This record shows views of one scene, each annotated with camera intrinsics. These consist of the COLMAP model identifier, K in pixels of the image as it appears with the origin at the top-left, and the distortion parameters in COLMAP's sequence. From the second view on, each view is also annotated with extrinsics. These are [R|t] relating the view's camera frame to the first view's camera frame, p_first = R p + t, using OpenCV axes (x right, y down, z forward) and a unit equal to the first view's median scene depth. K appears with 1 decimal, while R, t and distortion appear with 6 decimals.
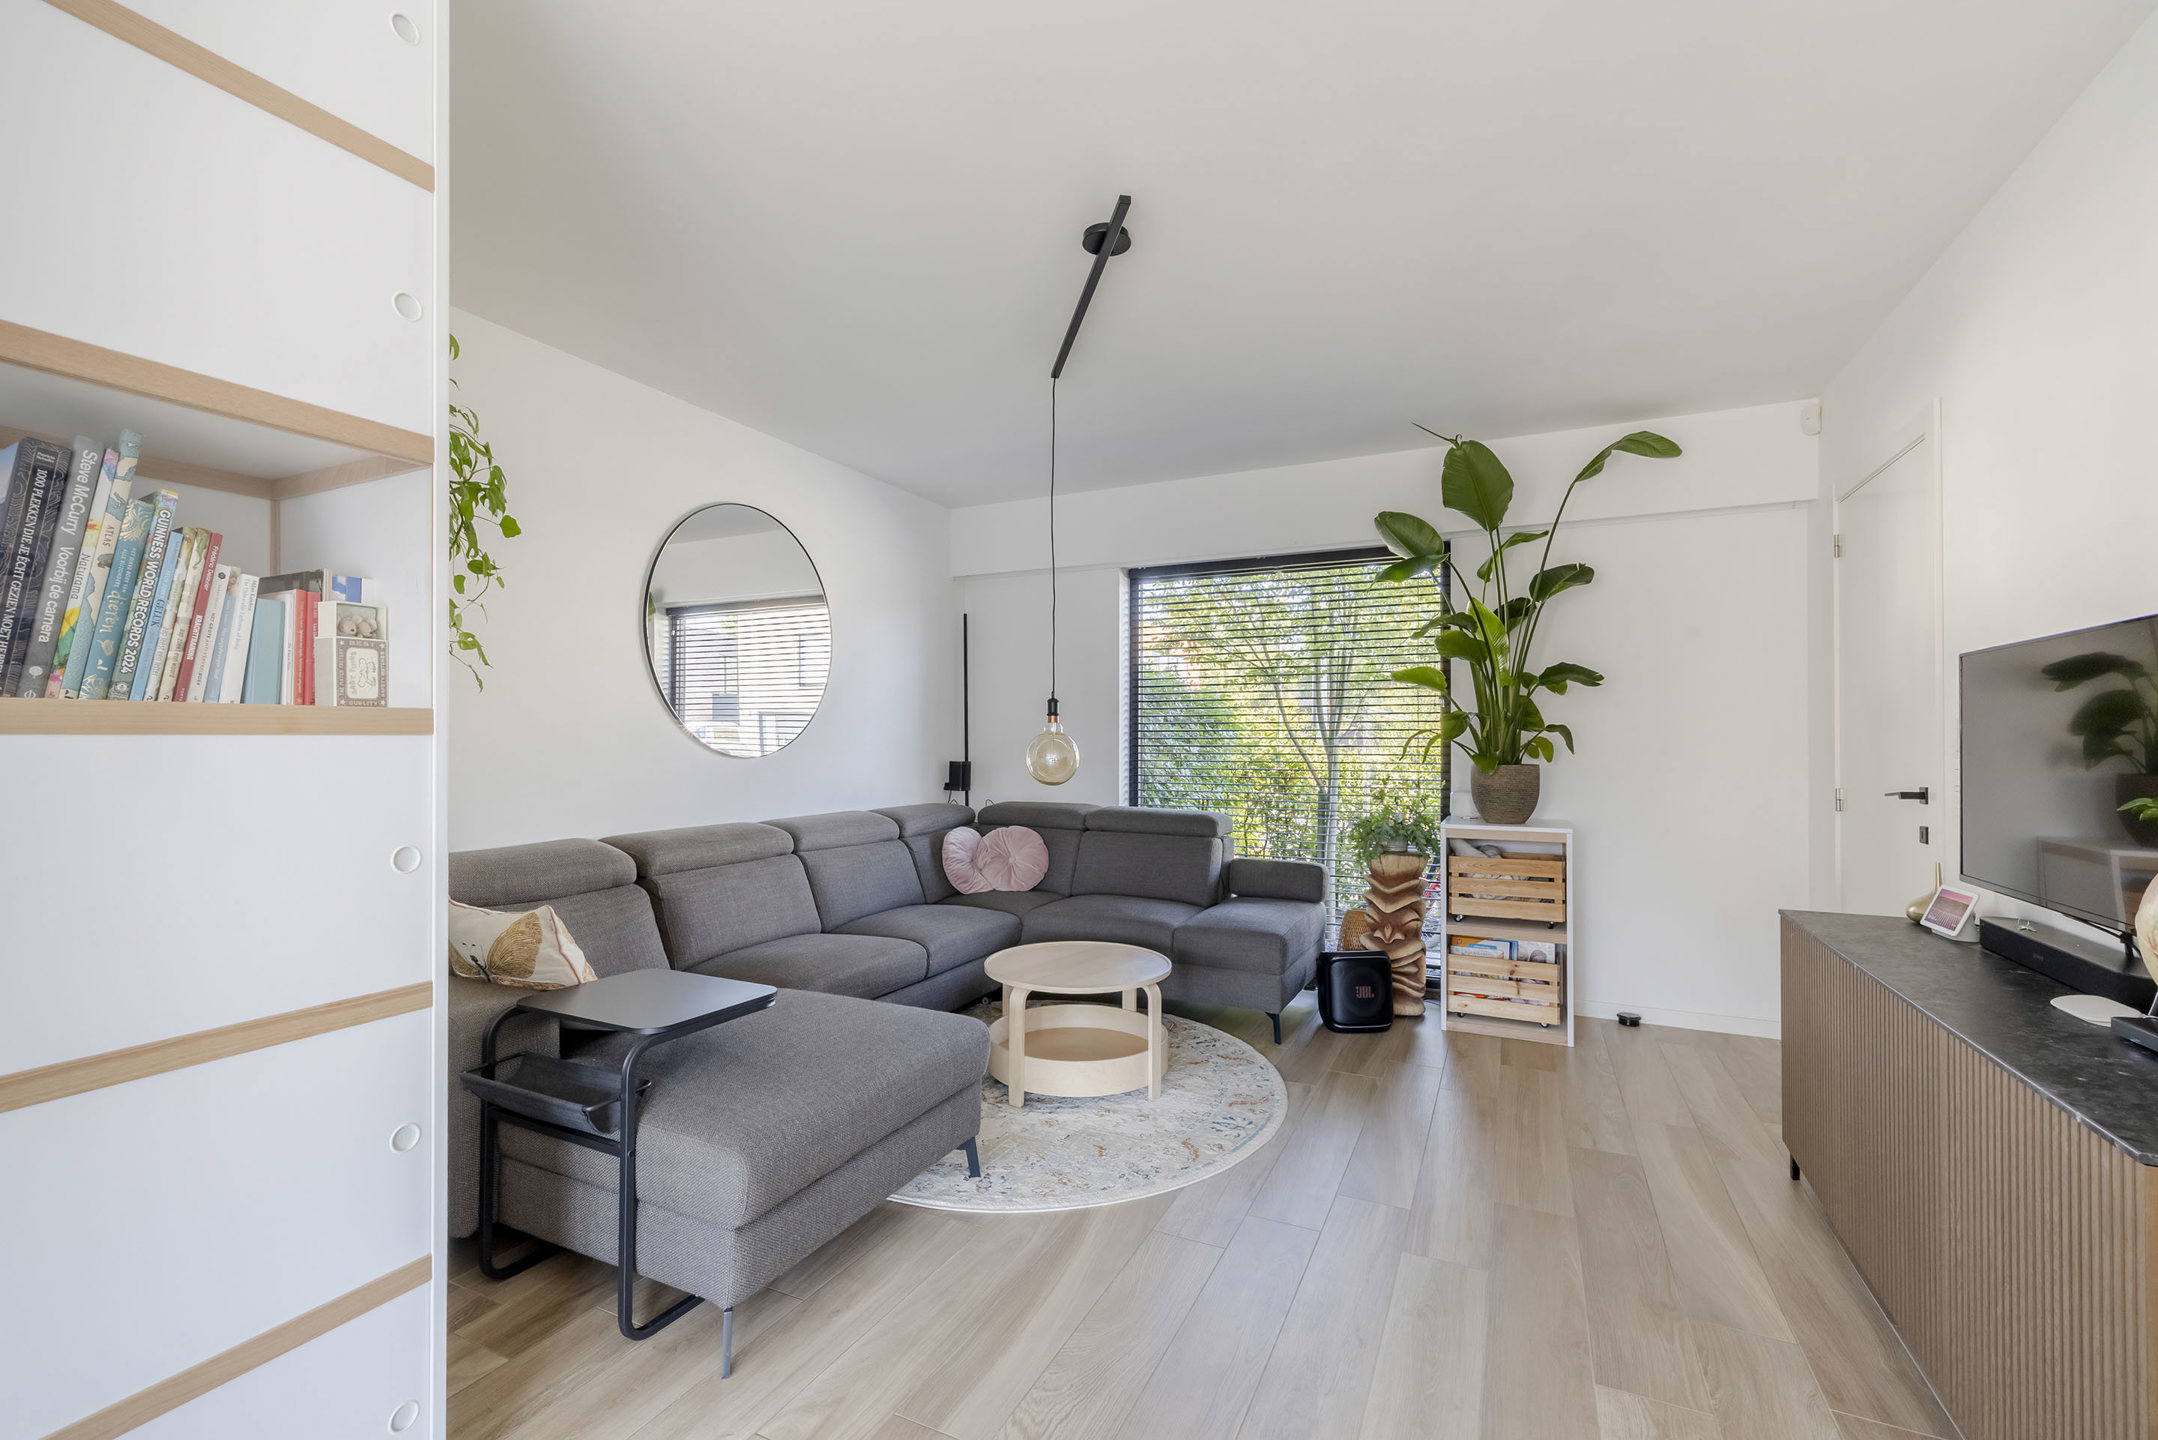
lens RADIAL K [[916.4, 0, 1080.1], [0, 916.4, 734.5], [0, 0, 1]] dist [0.002013, -0.001320]
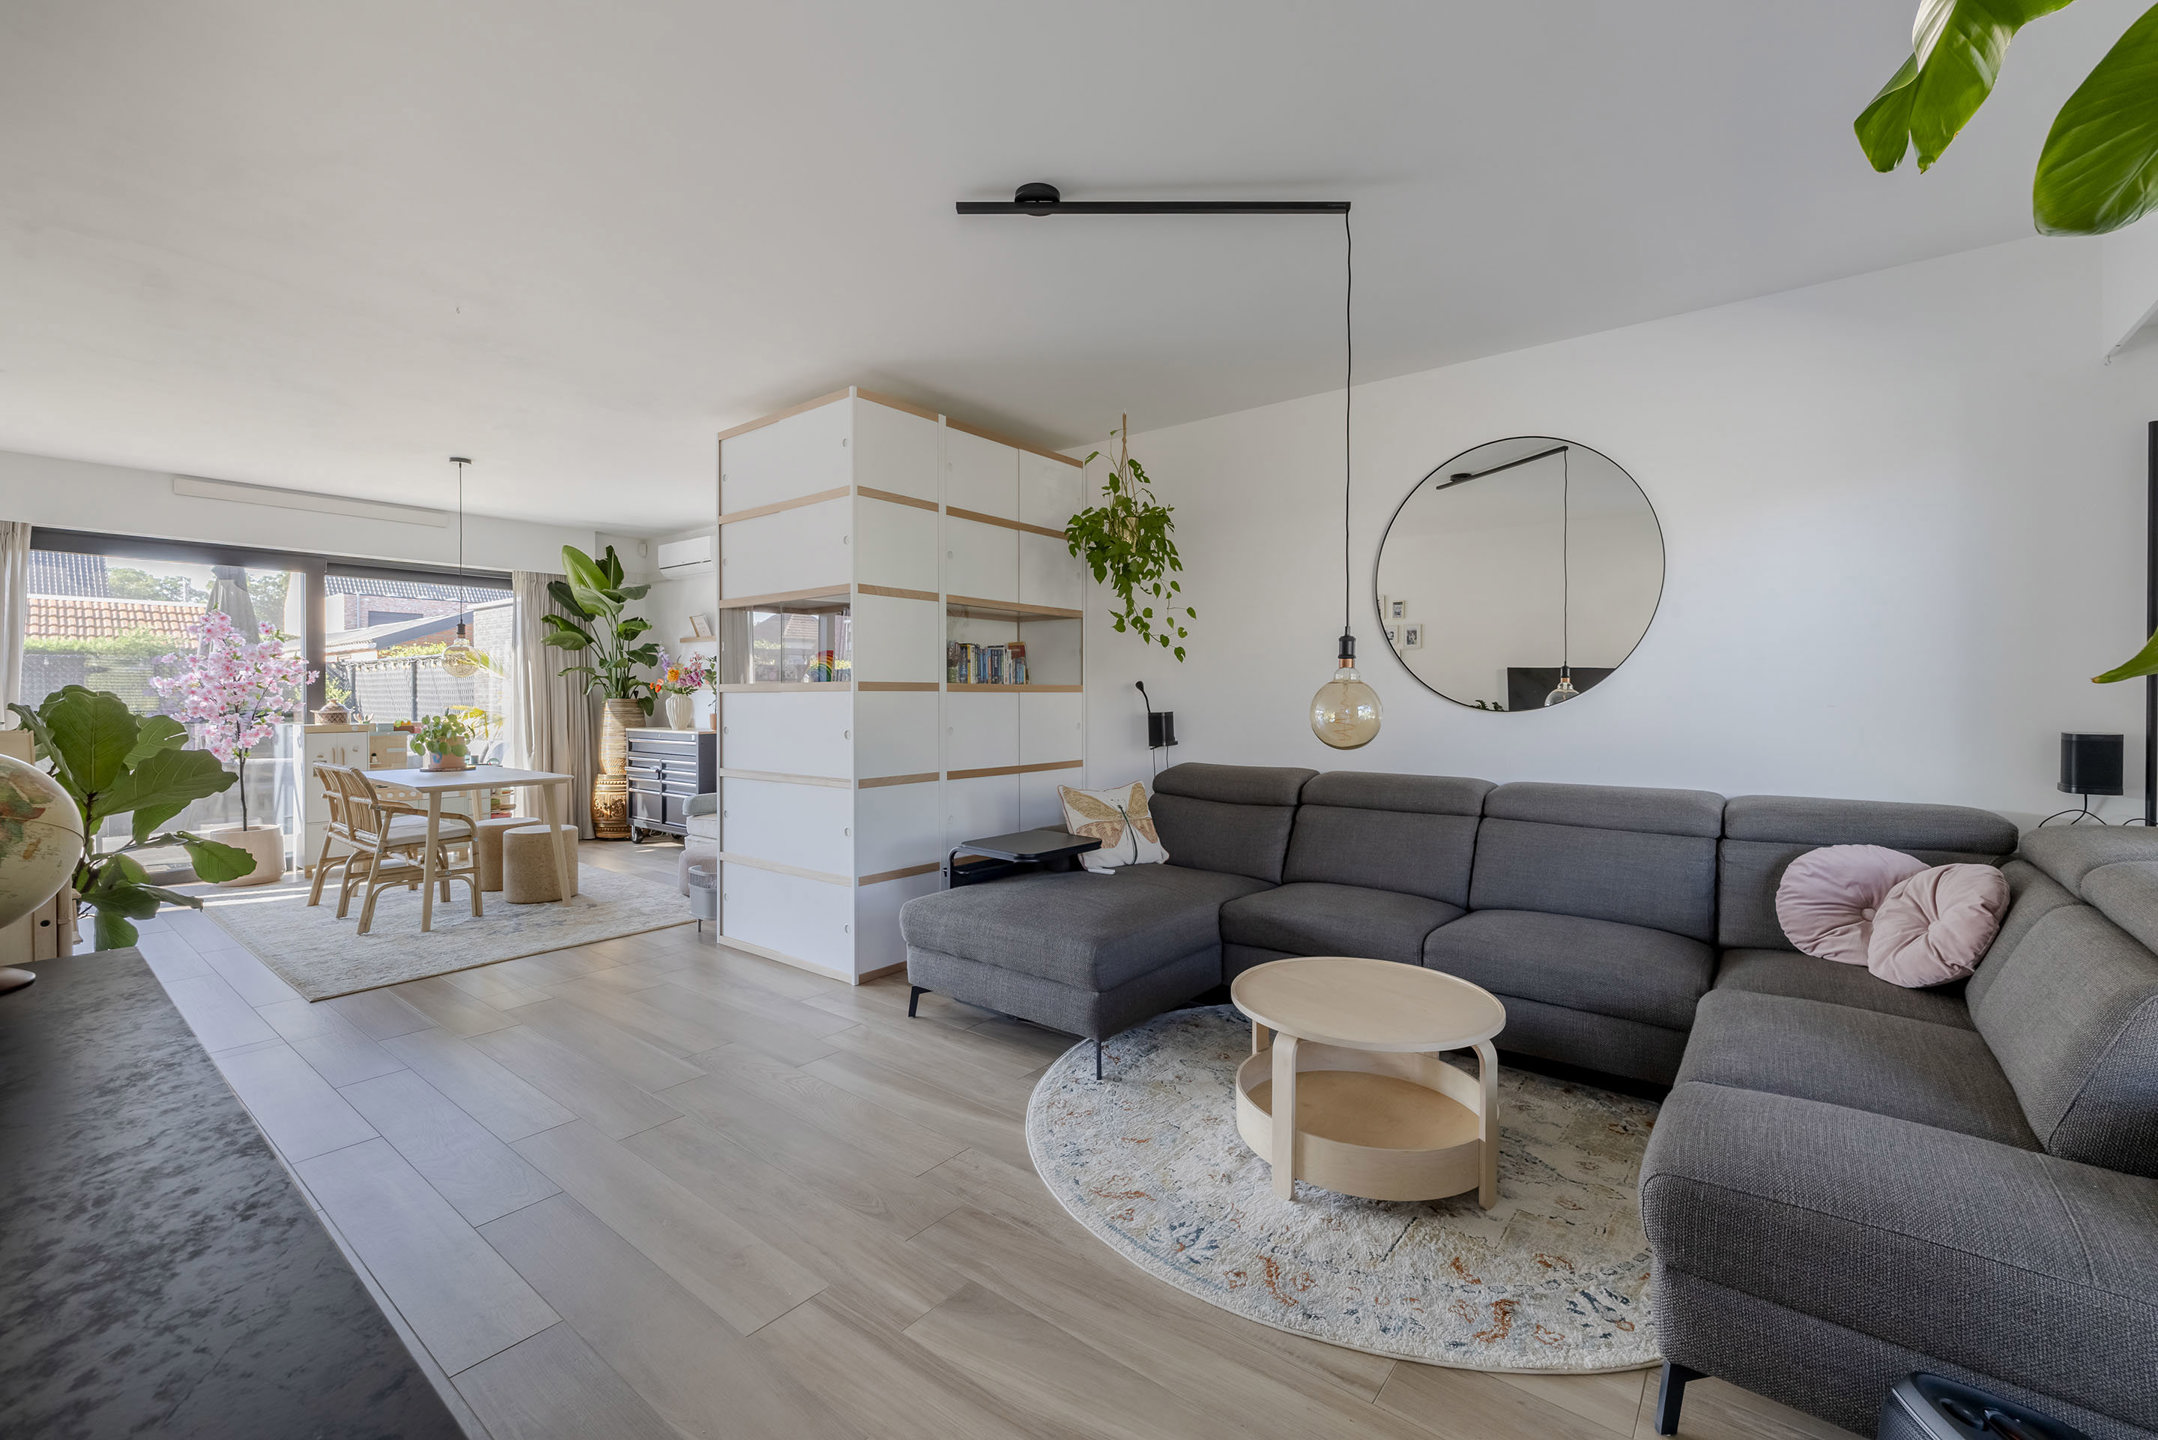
lens RADIAL K [[916.4, 0, 1096.0], [0, 916.4, 704.0], [0, 0, 1]] dist [0.002013, -0.001320]
pose [[-0.215638, 0.005101, -0.976460, 0.620740], [0.003505, 0.999984, 0.004450, 0.011118], [0.976467, -0.002463, -0.215653, 0.783895]]
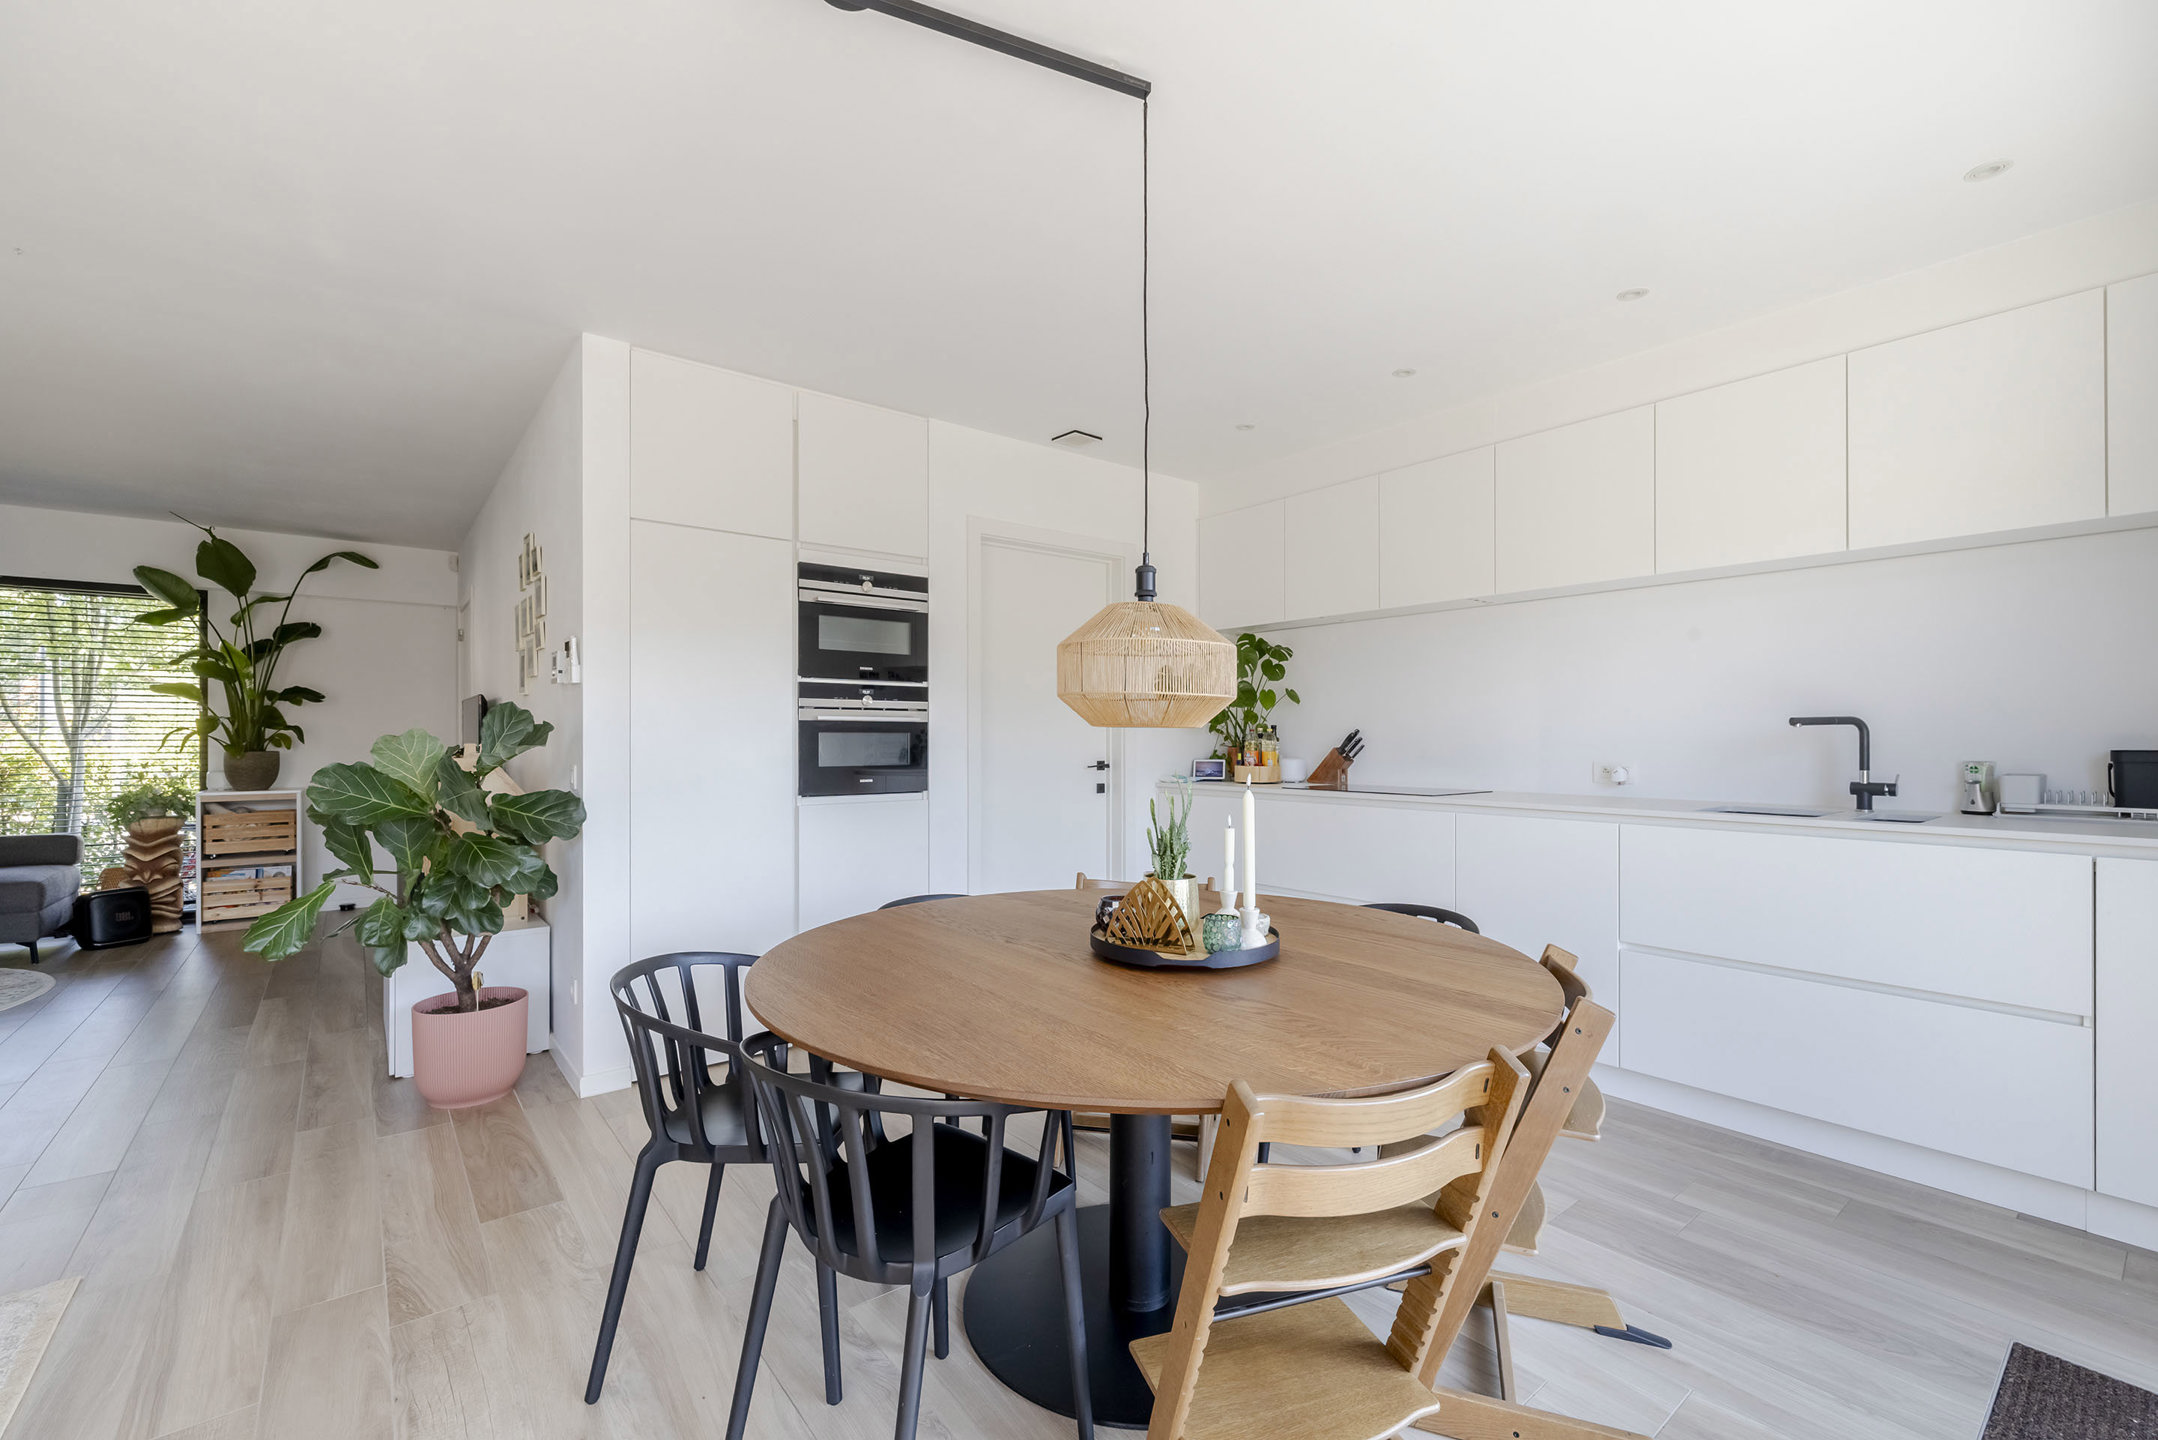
lens RADIAL K [[916.4, 0, 1083.0], [0, 916.4, 734.3], [0, 0, 1]] dist [0.002013, -0.001320]
pose [[0.434545, -0.000283, 0.900650, -0.298040], [-0.003439, 0.999992, 0.001974, -0.002860], [-0.900644, -0.003955, 0.434540, -0.877100]]
